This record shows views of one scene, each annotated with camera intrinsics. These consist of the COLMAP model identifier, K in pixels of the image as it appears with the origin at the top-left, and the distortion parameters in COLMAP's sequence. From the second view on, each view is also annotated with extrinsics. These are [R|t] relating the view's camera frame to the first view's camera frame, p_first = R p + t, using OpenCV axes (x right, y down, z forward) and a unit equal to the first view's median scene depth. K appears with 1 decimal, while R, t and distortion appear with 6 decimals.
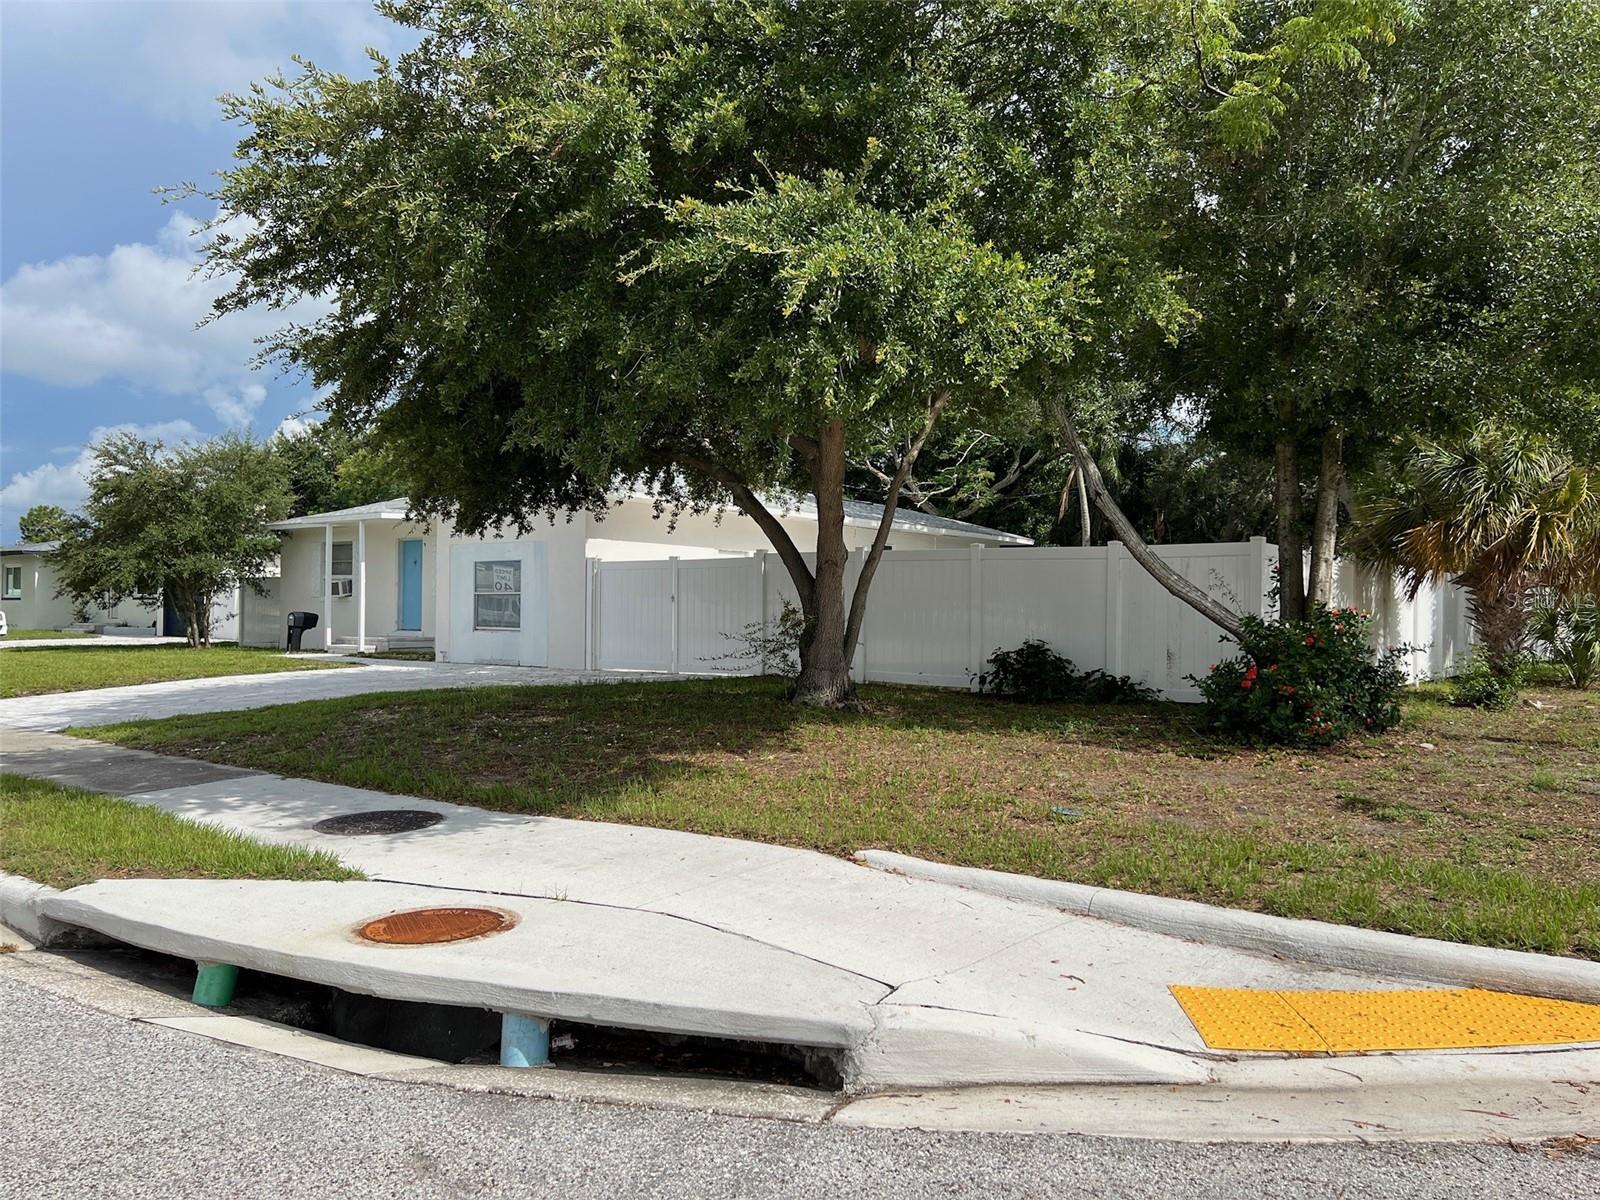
lens RADIAL K [[1205.8, 0, 800.0], [0, 1205.8, 600.0], [0, 0, 1]] dist [-0.001714, -0.001406]
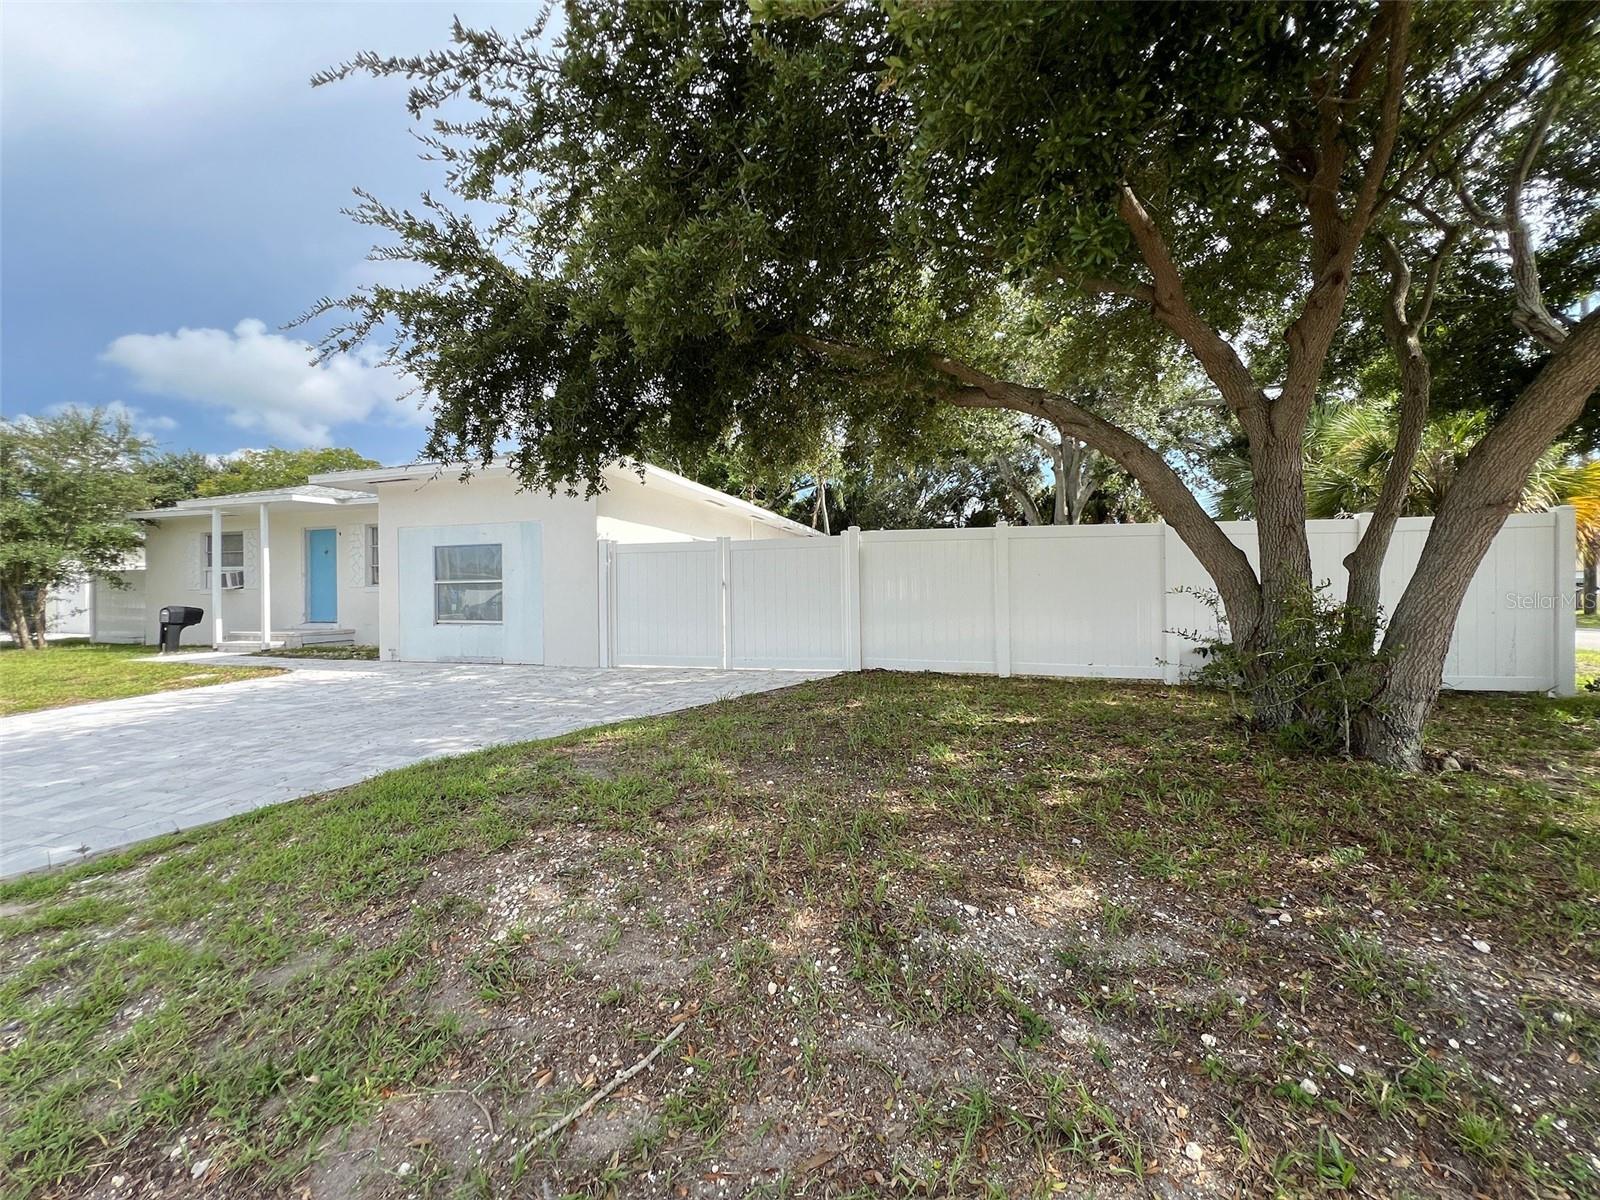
lens RADIAL K [[649.4, 0, 800.0], [0, 649.4, 600.0], [0, 0, 1]] dist [0.000318, 0.000272]
pose [[0.926471, -0.018986, 0.375887, -0.159850], [0.011745, 0.999699, 0.021544, 0.000223], [-0.376183, -0.015545, 0.926415, 0.361546]]
